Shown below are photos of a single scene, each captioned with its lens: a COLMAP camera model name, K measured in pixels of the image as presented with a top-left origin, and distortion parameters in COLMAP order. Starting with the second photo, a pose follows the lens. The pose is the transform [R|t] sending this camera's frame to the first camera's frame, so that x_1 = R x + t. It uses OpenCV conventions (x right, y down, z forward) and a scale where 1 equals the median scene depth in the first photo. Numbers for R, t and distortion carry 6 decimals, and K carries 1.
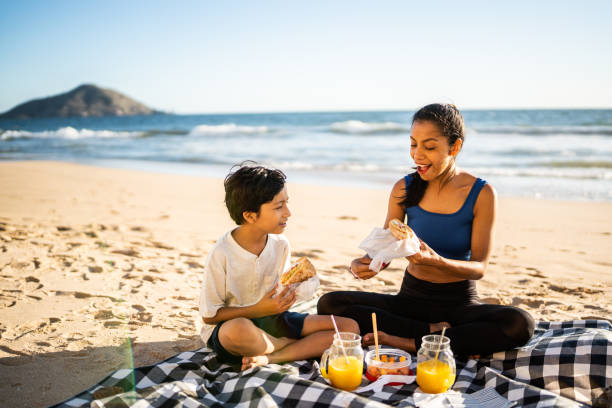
lens RADIAL K [[638.9, 0, 314.6], [0, 638.9, 219.9], [0, 0, 1]] dist [-0.063449, 0.000000]
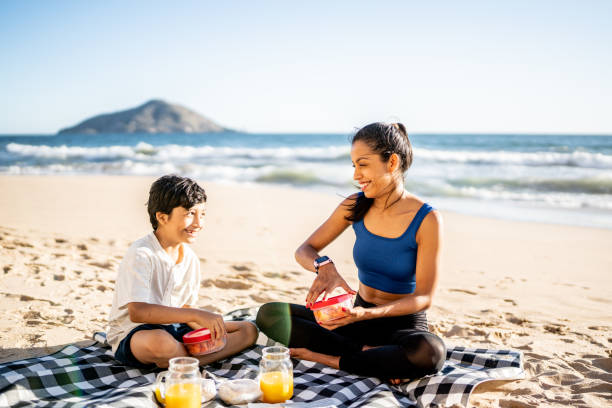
lens RADIAL K [[691.8, 0, 309.1], [0, 691.8, 205.8], [0, 0, 1]] dist [-0.080878, 0.000000]
pose [[0.991999, 0.033980, -0.121588, 0.191367], [-0.041521, 0.997333, -0.060031, 0.010399], [0.119224, 0.064599, 0.990764, -0.071417]]
